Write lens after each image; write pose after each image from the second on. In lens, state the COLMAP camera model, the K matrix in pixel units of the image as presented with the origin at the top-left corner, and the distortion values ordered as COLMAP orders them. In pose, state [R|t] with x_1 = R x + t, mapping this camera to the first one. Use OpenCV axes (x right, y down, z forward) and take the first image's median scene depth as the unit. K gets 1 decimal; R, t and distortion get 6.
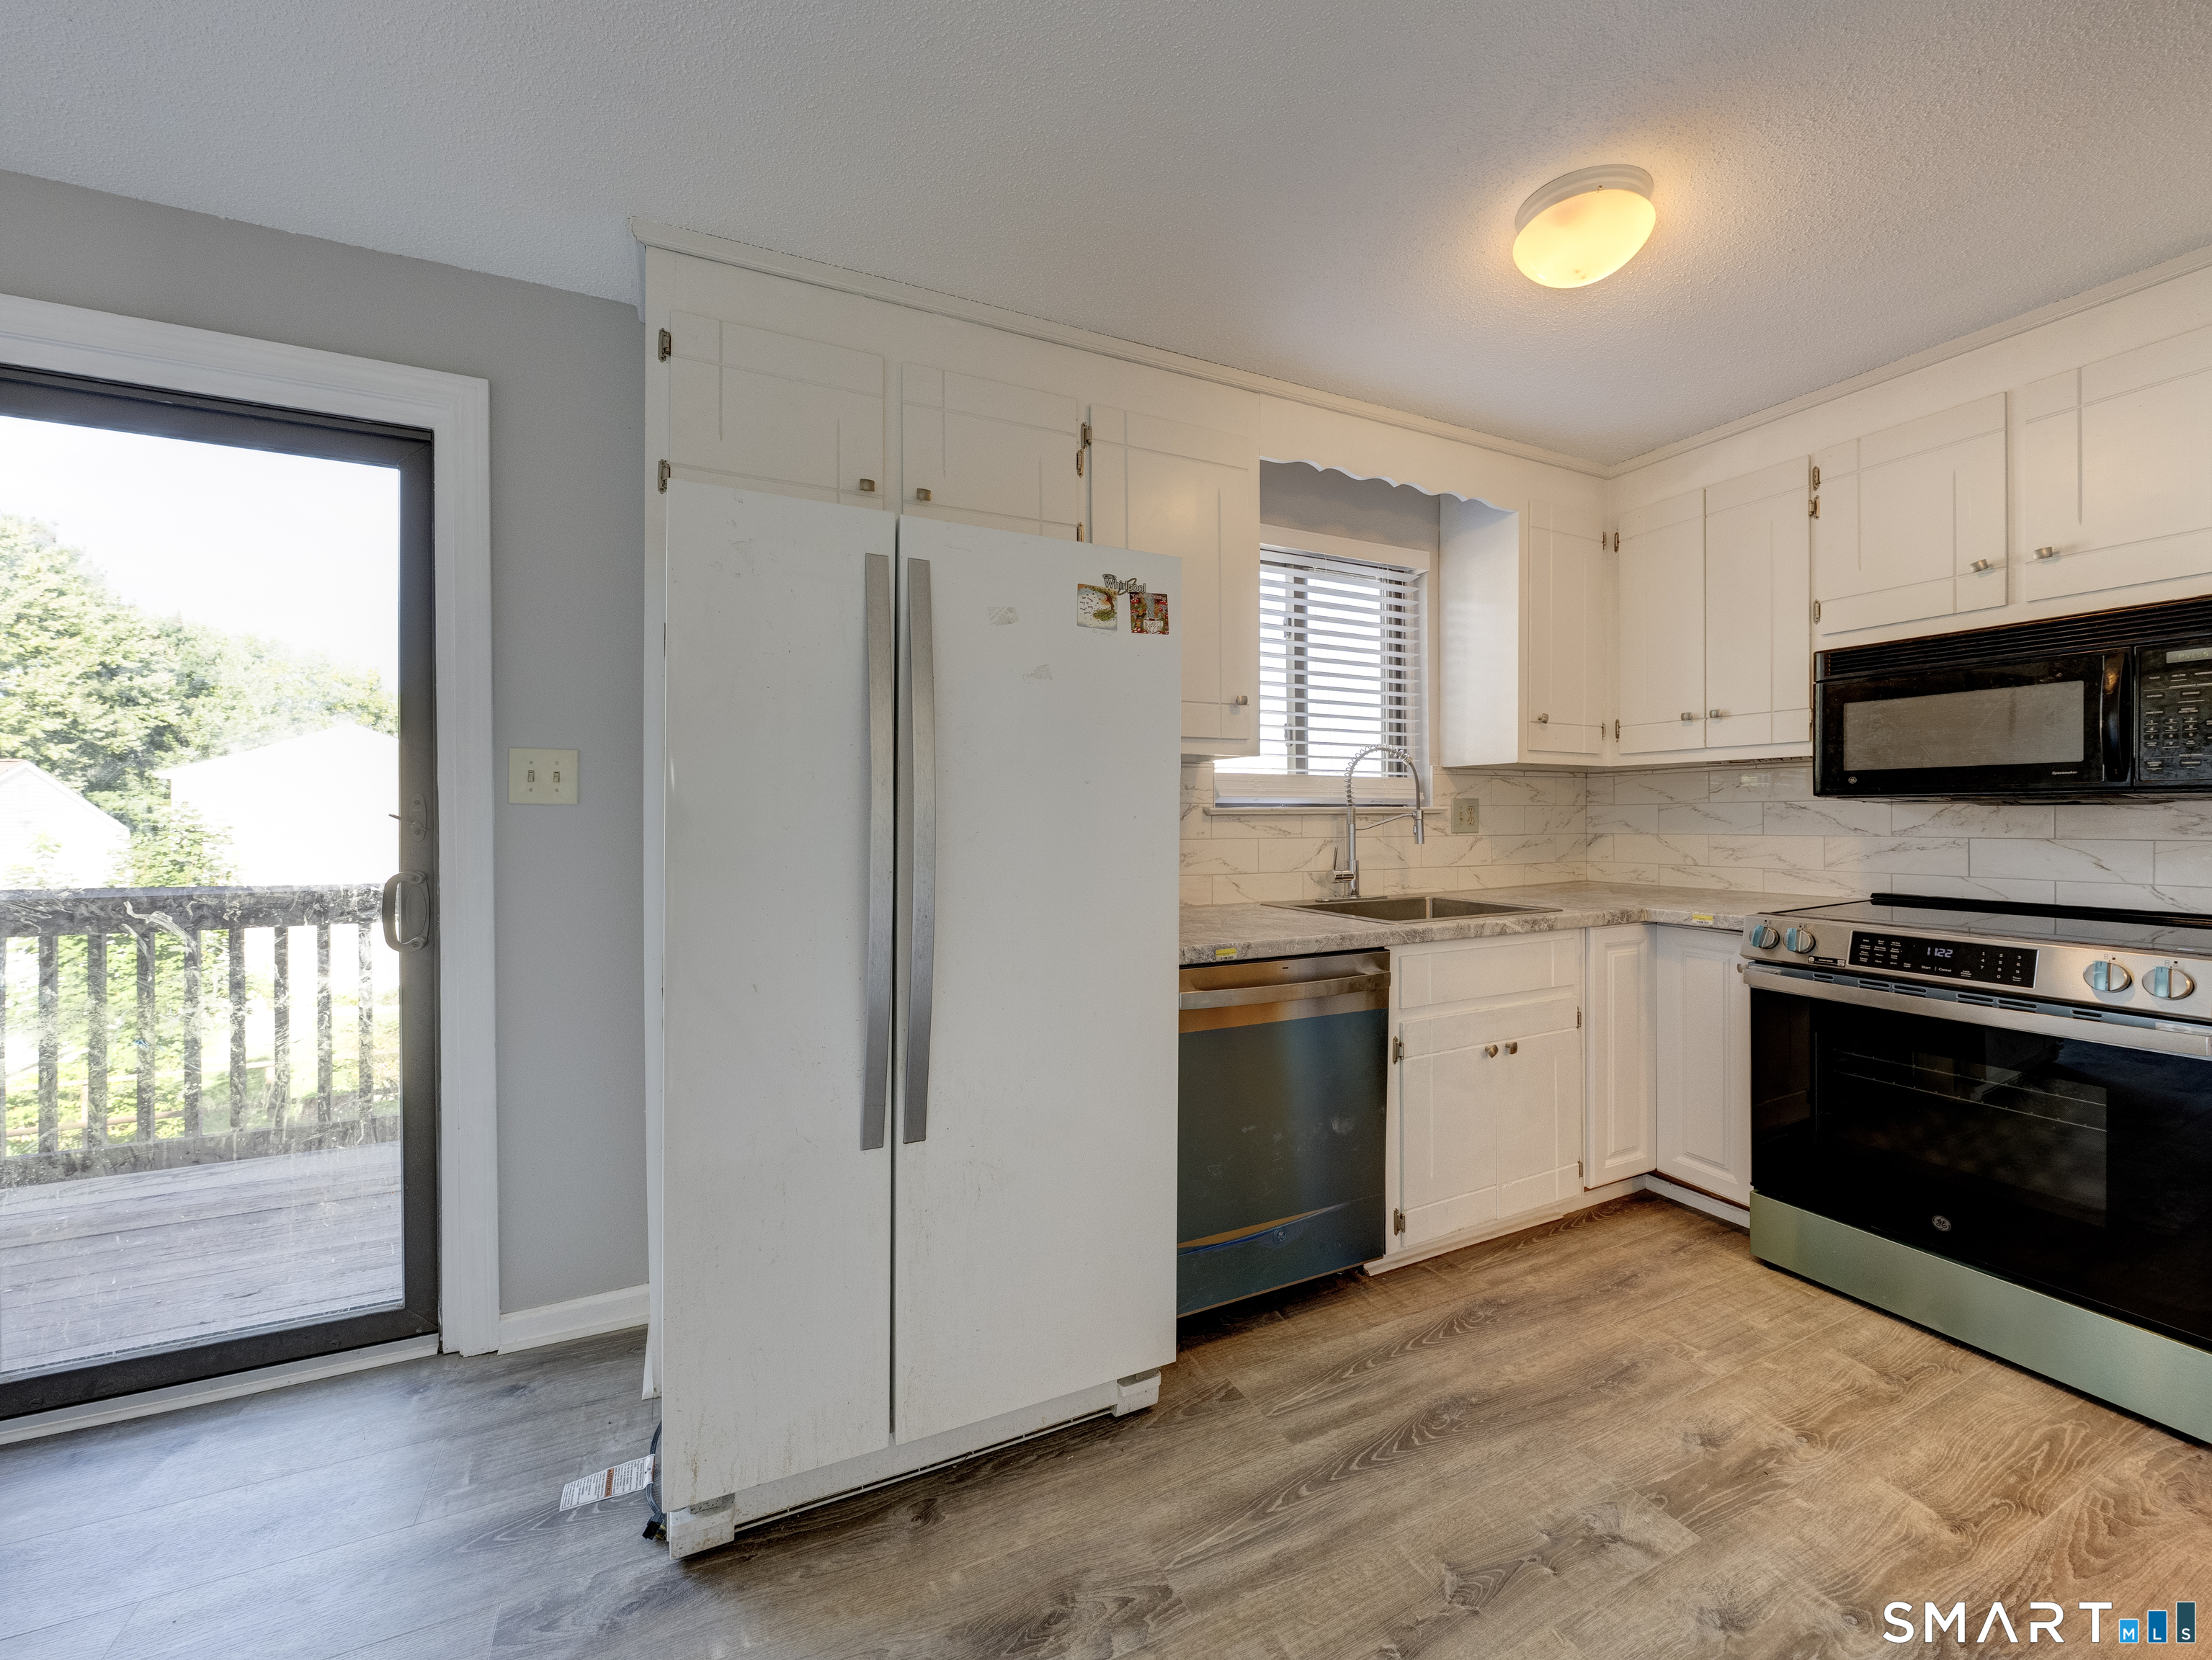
lens RADIAL K [[822.8, 0, 1009.0], [0, 822.8, 825.2], [0, 0, 1]] dist [-0.005039, 0.000163]
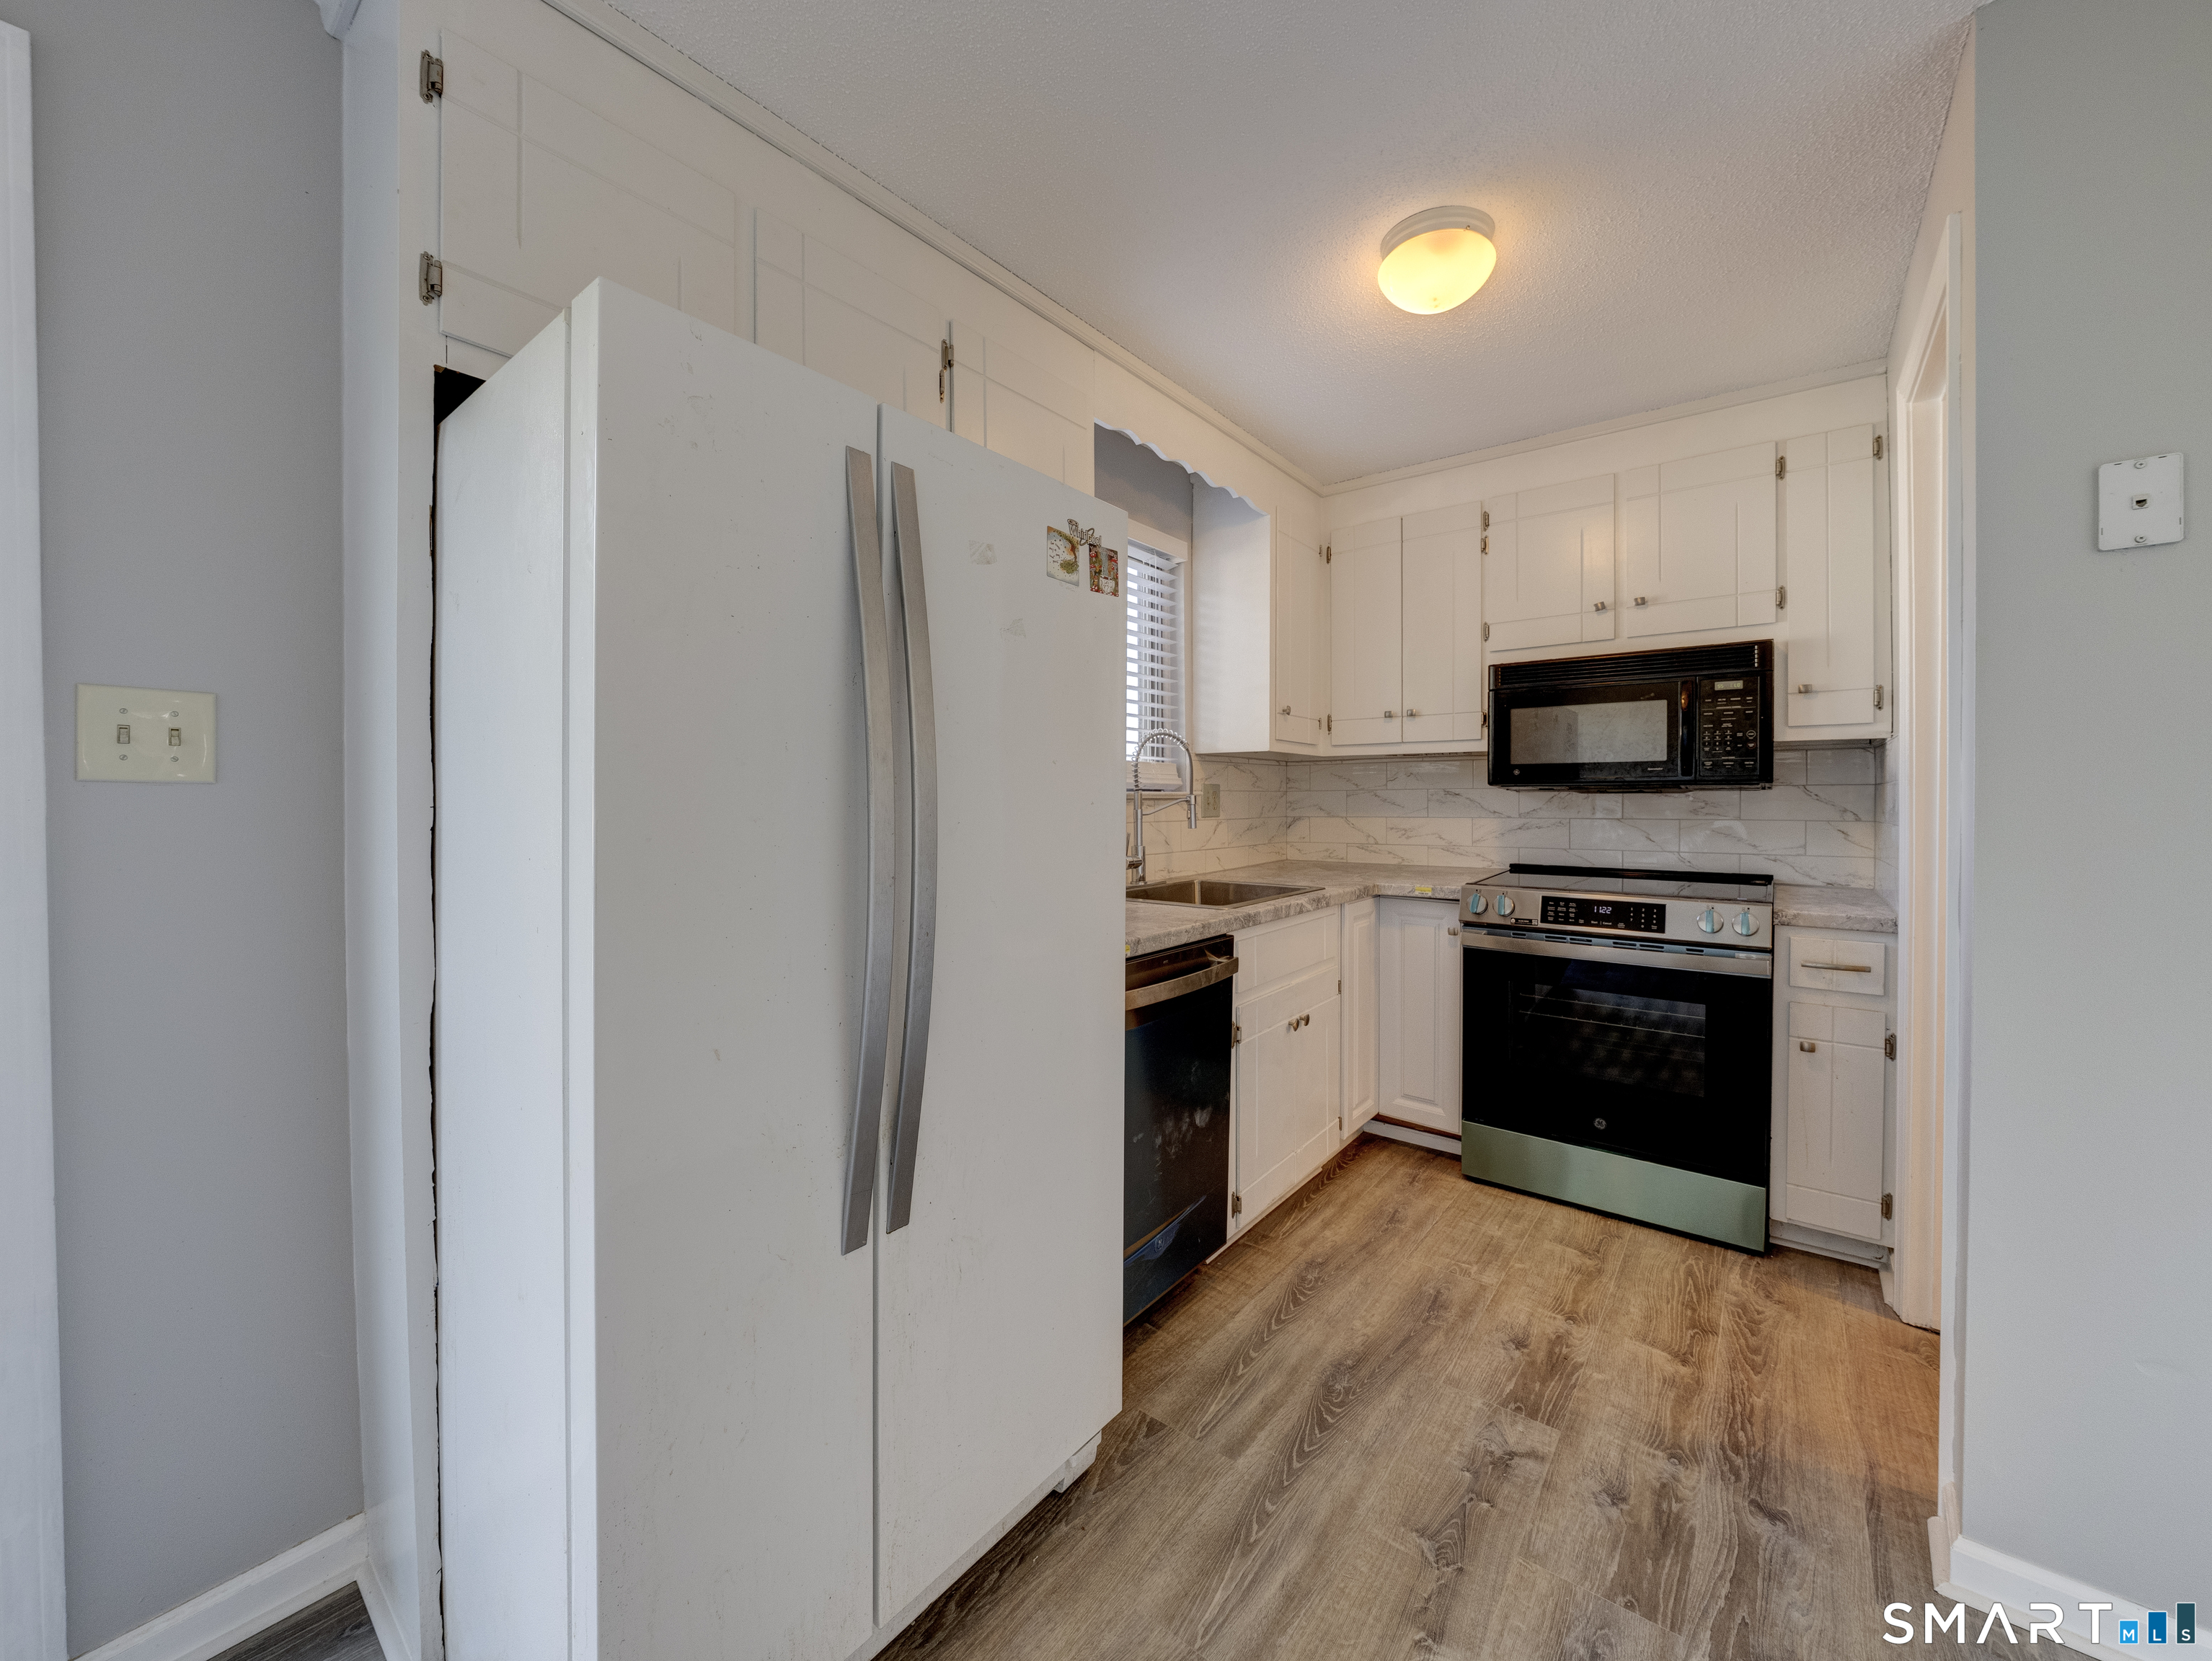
lens RADIAL K [[893.2, 0, 1028.5], [0, 893.2, 812.1], [0, 0, 1]] dist [-0.012007, 0.000121]
pose [[0.903685, -0.004651, 0.428173, -0.221219], [0.003590, 0.999988, 0.003284, -0.002412], [-0.428183, -0.001430, 0.903691, 0.123392]]
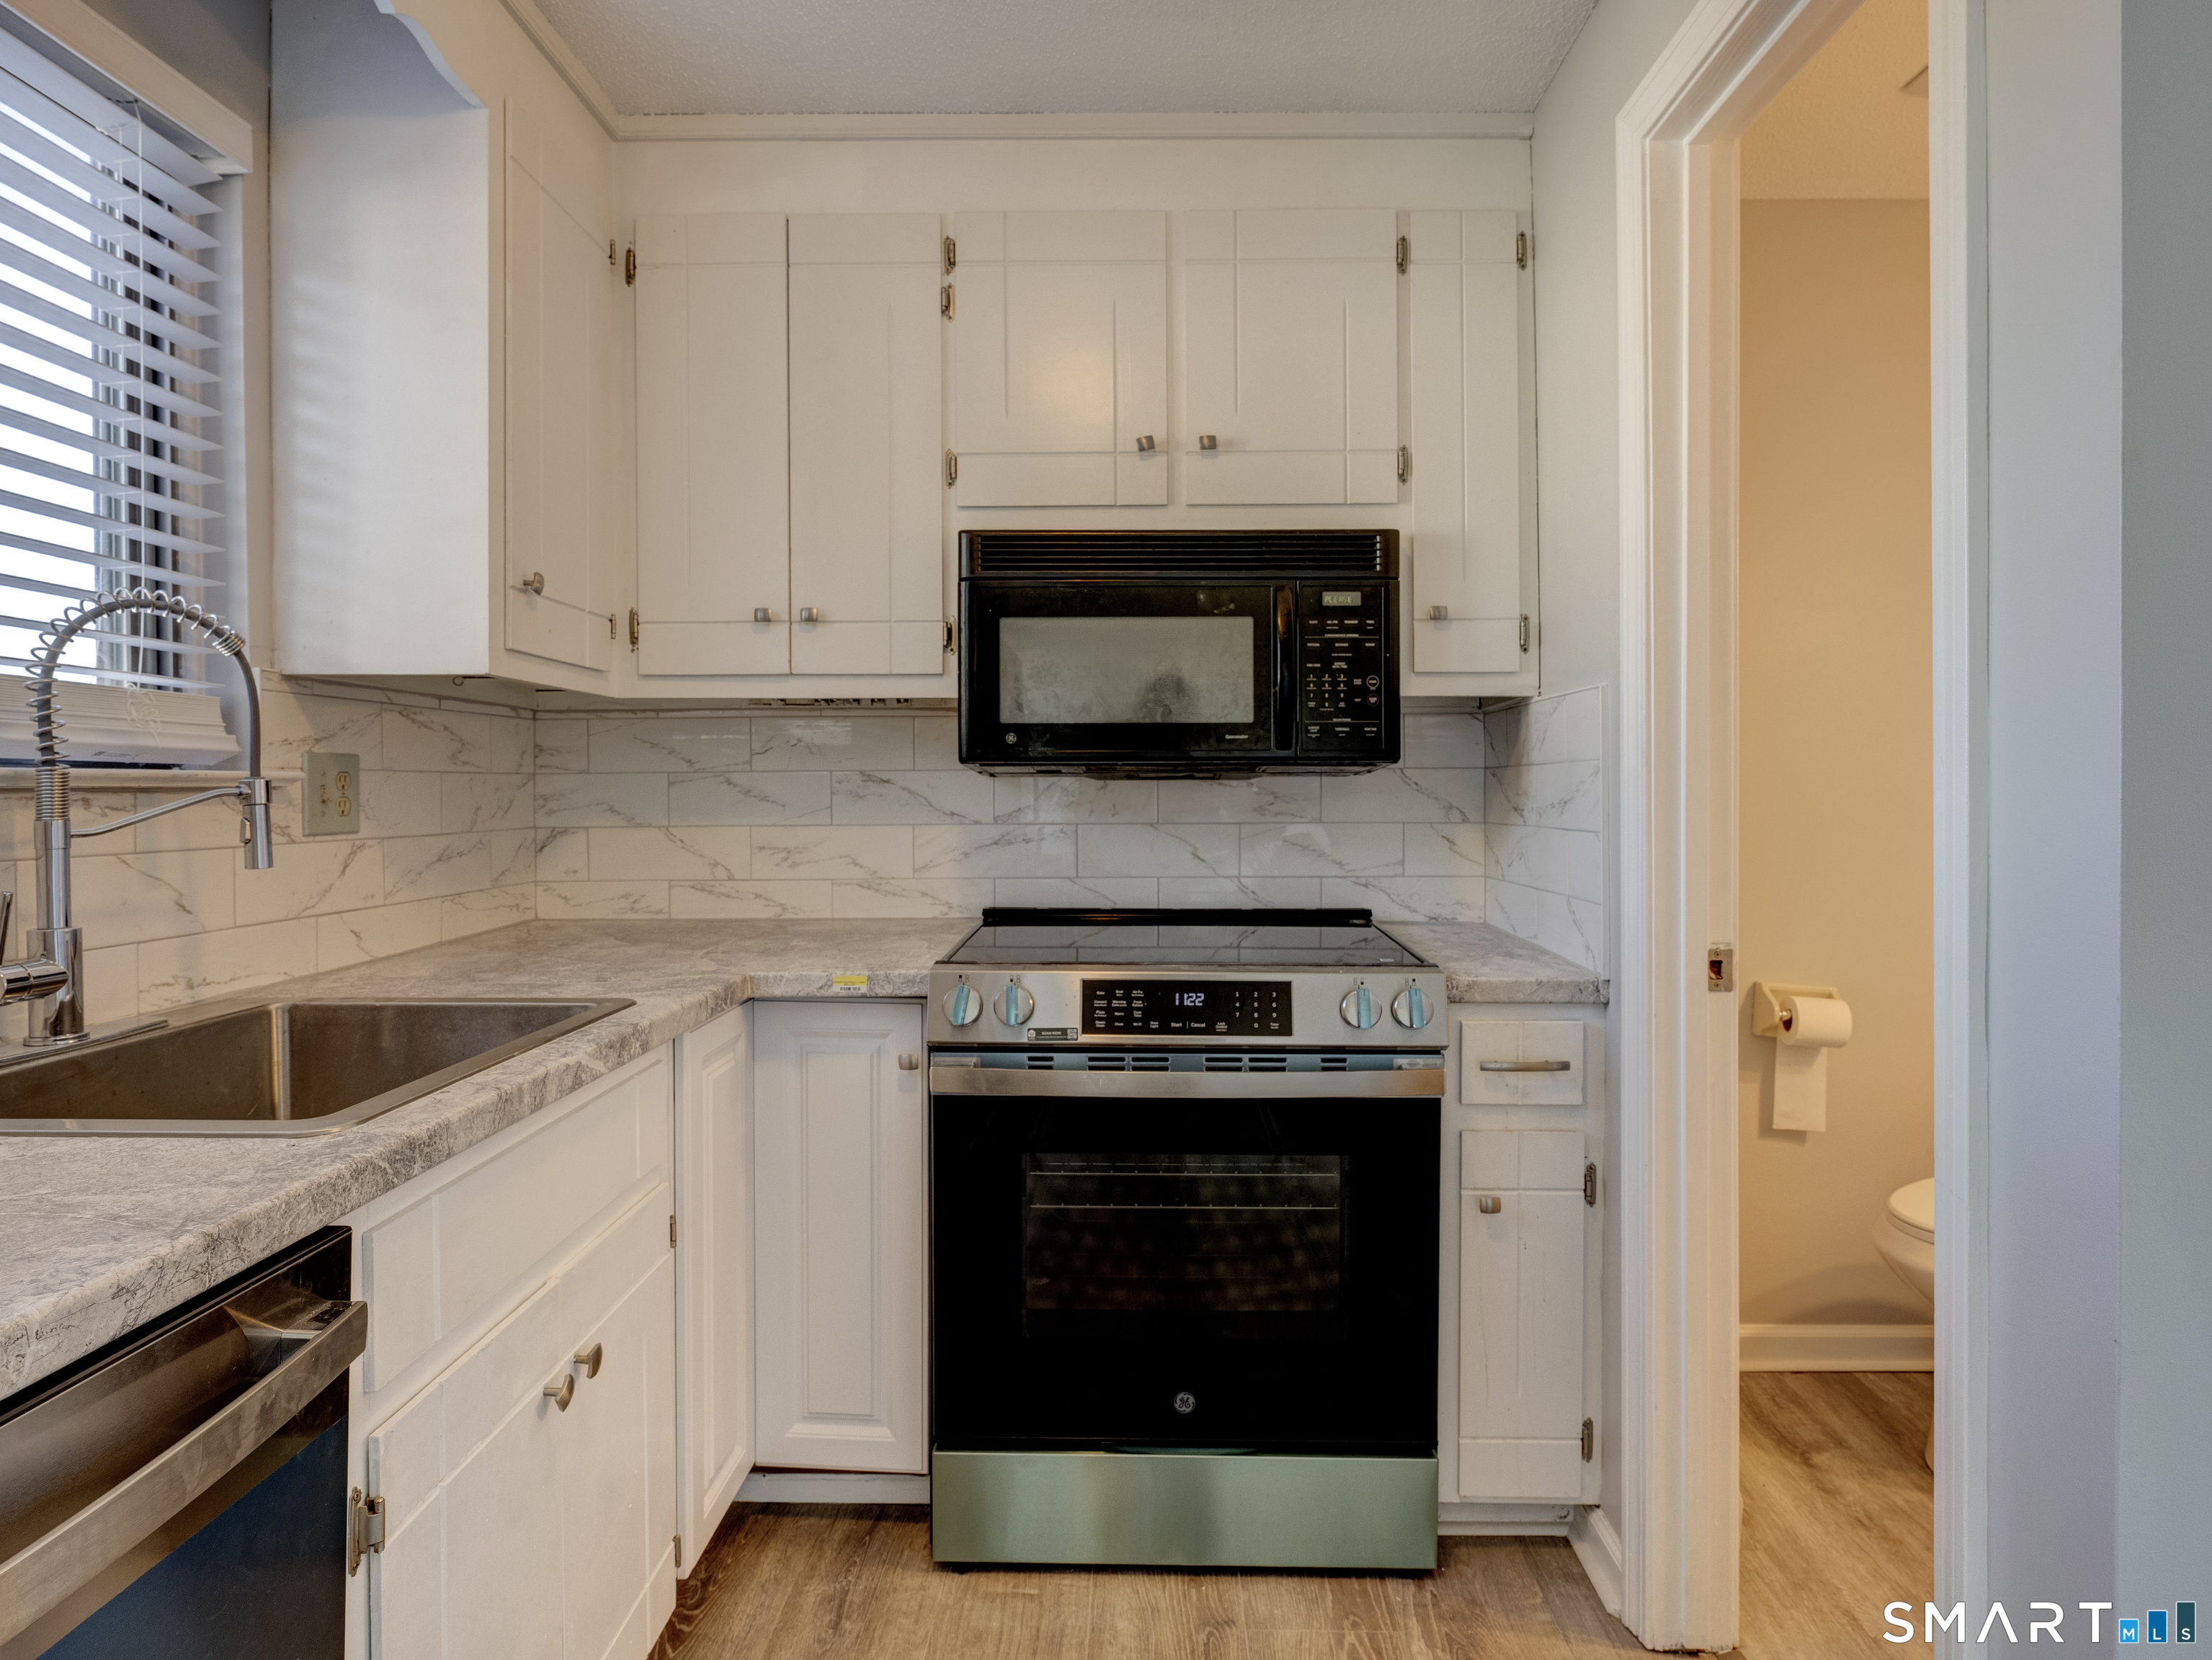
lens RADIAL K [[1386.4, 0, 1267.6], [0, 1386.4, 795.4], [0, 0, 1]] dist [-0.002513, 0.002134]
pose [[0.353665, -0.001650, 0.935371, 0.093592], [0.010552, 0.999942, -0.002226, -0.006338], [-0.935312, 0.010658, 0.353662, 0.476942]]
